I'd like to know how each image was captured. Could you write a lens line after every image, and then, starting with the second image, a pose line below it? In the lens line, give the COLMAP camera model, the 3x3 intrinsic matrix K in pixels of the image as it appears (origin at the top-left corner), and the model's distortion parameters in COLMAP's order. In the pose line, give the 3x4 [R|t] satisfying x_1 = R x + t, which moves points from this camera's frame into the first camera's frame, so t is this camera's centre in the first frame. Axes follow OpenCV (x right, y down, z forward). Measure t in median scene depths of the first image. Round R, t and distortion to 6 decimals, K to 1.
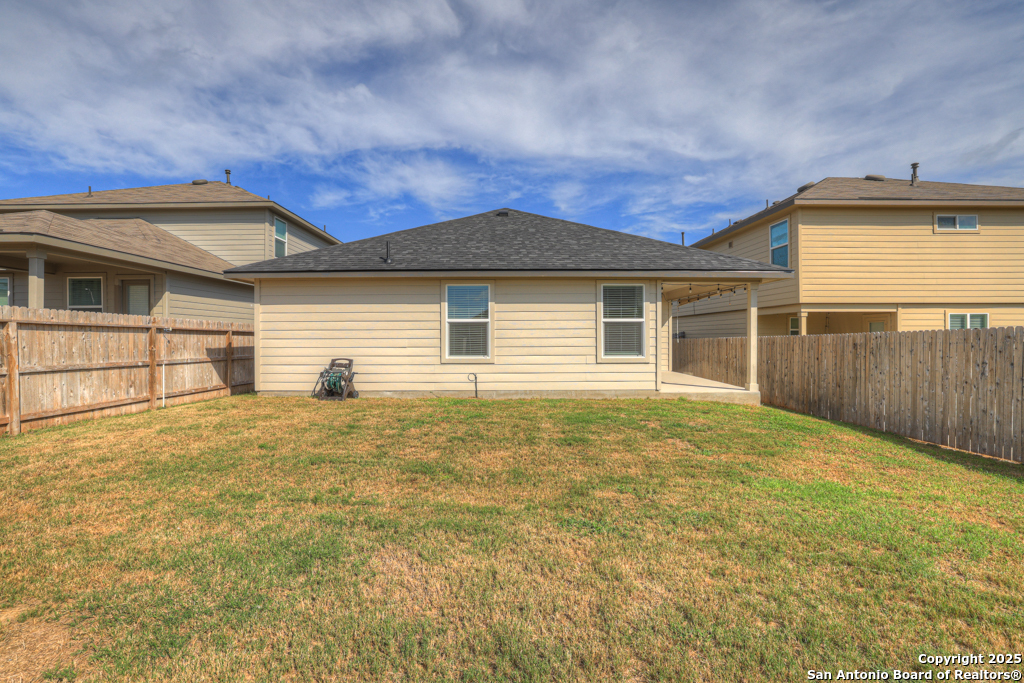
lens RADIAL K [[430.5, 0, 492.6], [0, 430.5, 326.5], [0, 0, 1]] dist [-0.034831, 0.001038]
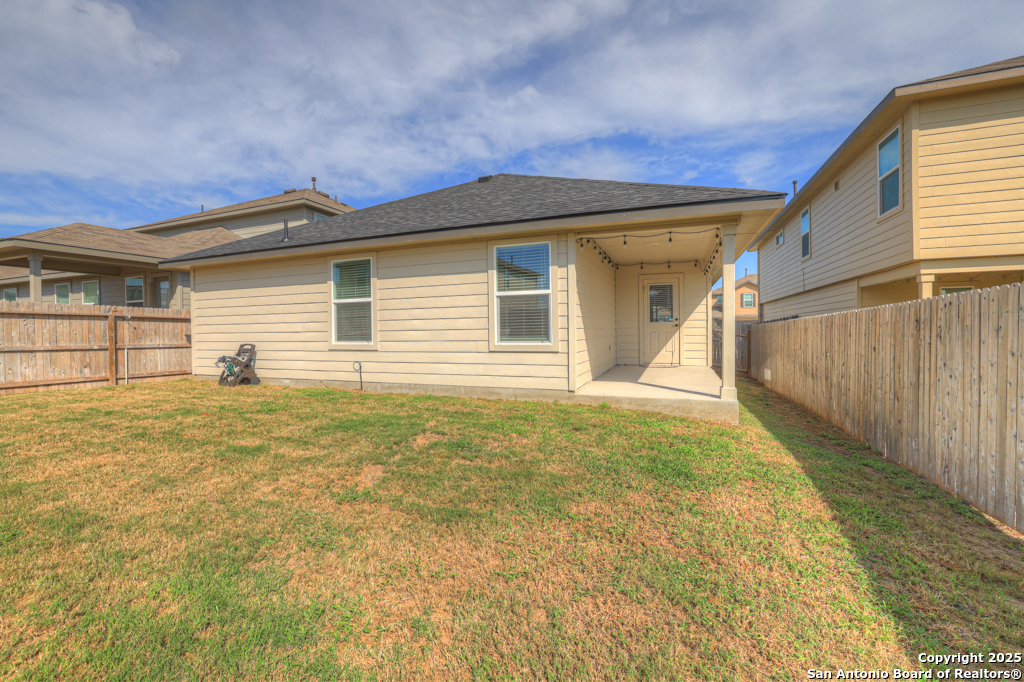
lens RADIAL K [[429.6, 0, 504.0], [0, 429.6, 331.9], [0, 0, 1]] dist [-0.036071, 0.004101]
pose [[0.934117, -0.006303, -0.356912, 0.532539], [0.016511, 0.999537, 0.025560, 0.032017], [0.356586, -0.029769, 0.933788, 0.307952]]
